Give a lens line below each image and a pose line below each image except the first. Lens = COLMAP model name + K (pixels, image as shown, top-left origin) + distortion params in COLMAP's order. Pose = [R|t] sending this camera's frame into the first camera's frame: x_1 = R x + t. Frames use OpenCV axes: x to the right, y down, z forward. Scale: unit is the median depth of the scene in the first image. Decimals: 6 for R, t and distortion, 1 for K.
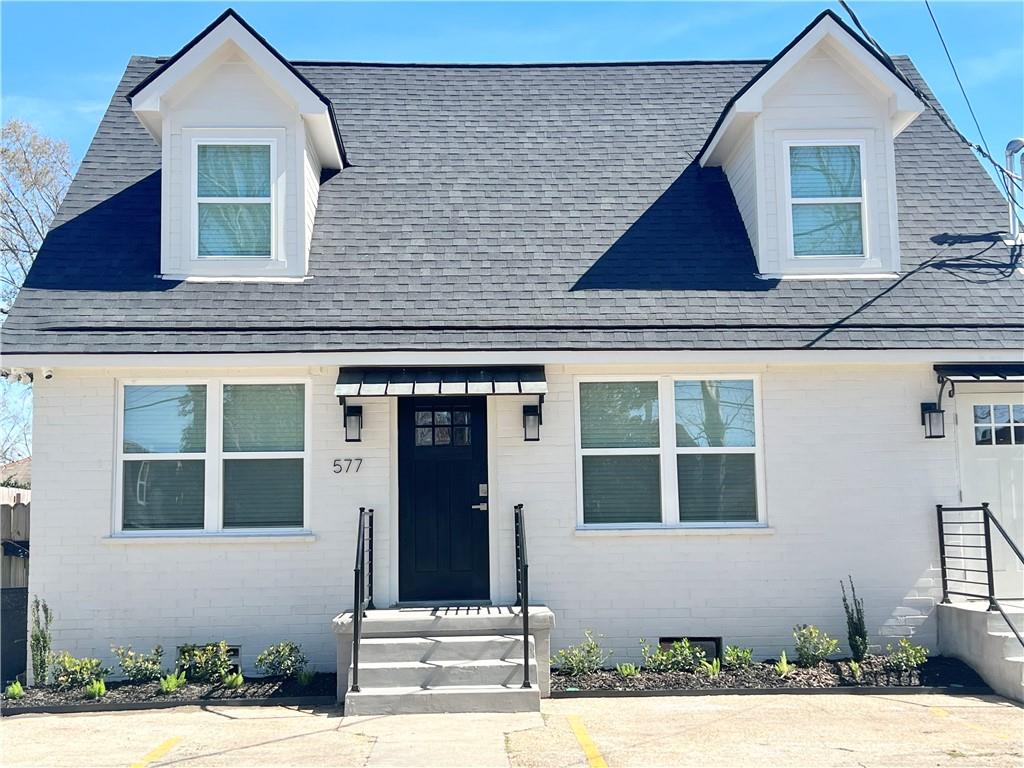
lens RADIAL K [[1289.7, 0, 517.6], [0, 1289.7, 383.8], [0, 0, 1]] dist [0.125445, 0.000000]
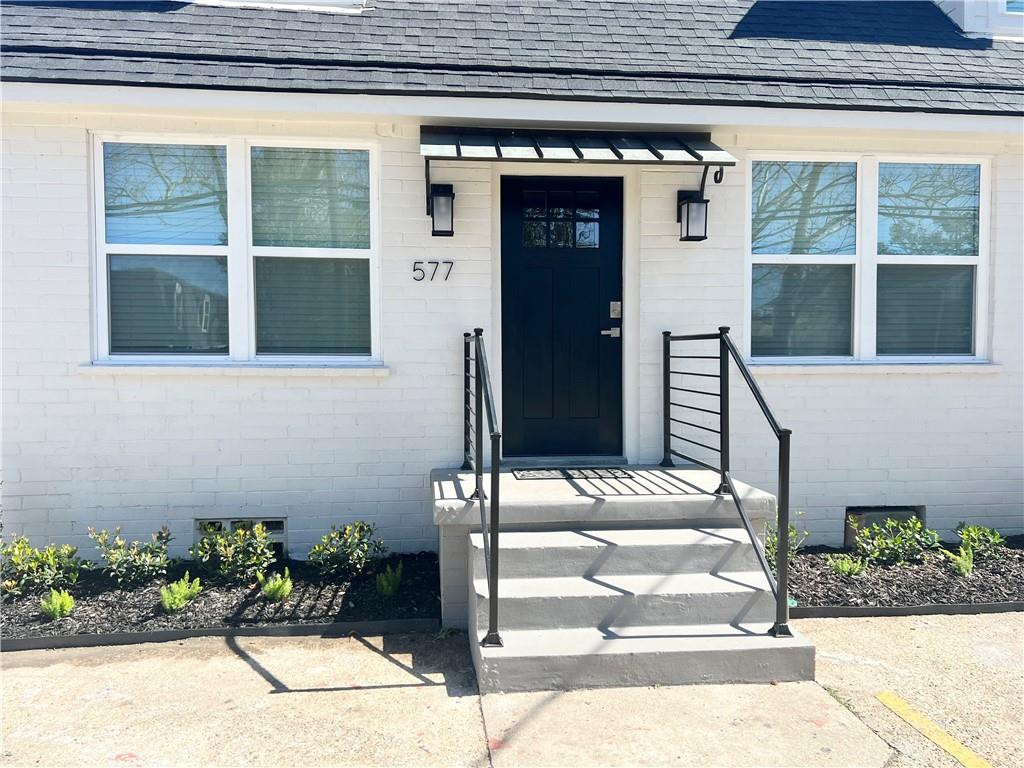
lens RADIAL K [[841.8, 0, 508.1], [0, 841.8, 391.9], [0, 0, 1]] dist [0.057551, -0.045558]
pose [[0.998453, 0.011826, 0.054325, -0.114128], [-0.019882, 0.988448, 0.150251, 0.058790], [-0.051921, -0.151099, 0.987154, 0.532374]]
